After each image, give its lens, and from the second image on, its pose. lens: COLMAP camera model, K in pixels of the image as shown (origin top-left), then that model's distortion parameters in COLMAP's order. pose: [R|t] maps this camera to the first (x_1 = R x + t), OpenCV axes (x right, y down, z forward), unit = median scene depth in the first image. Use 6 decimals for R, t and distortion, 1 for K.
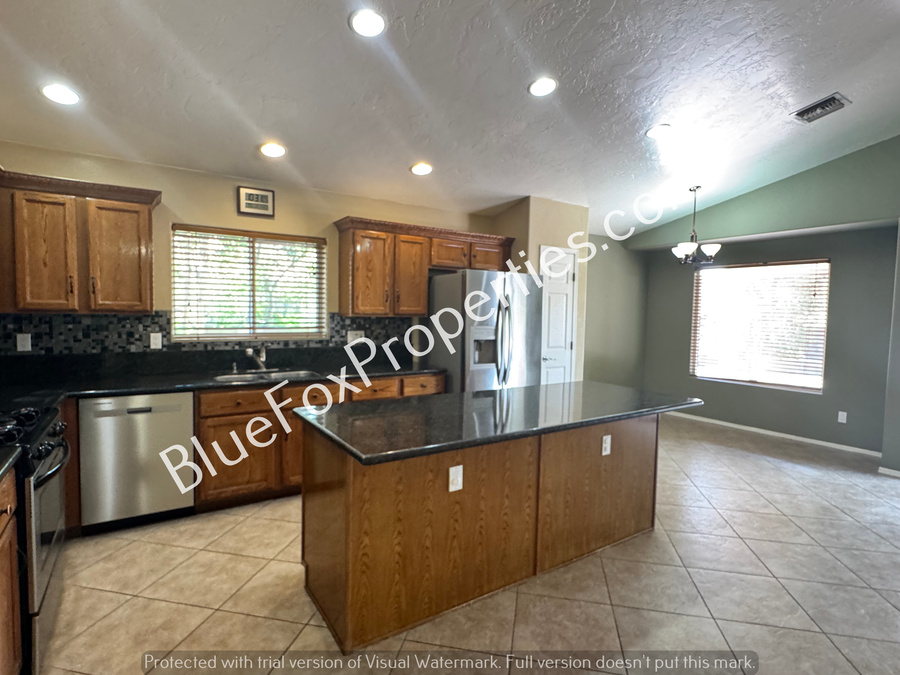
lens RADIAL K [[465.0, 0, 446.8], [0, 465.0, 339.4], [0, 0, 1]] dist [0.000408, 0.000744]
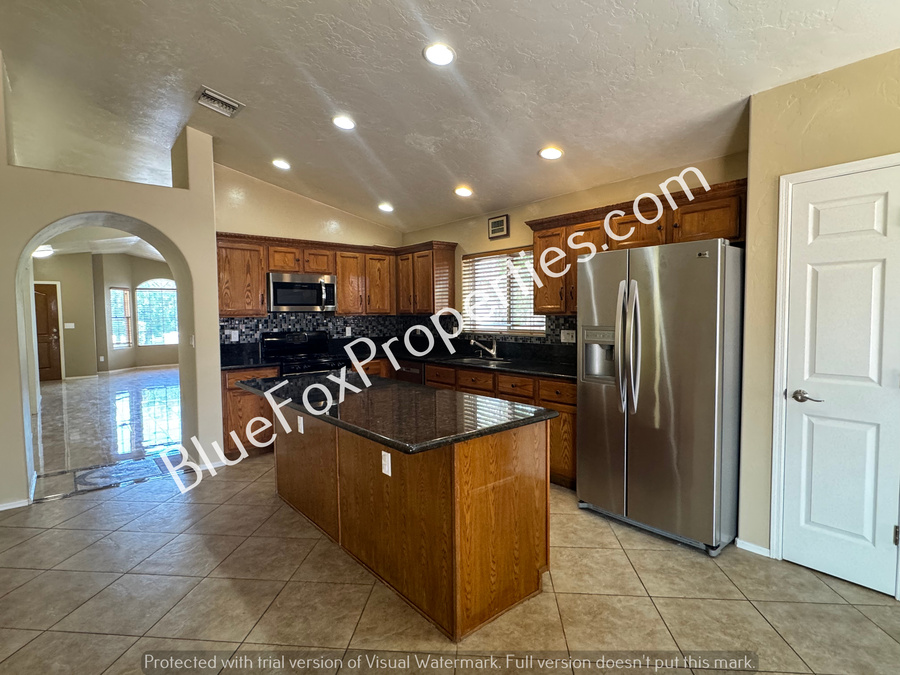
lens RADIAL K [[465.0, 0, 449.3], [0, 465.0, 336.0], [0, 0, 1]] dist [0.000408, 0.000744]
pose [[0.118448, 0.033024, -0.992411, 0.853429], [-0.046222, 0.998547, 0.027712, -0.024213], [0.991884, 0.042589, 0.119802, 0.717286]]
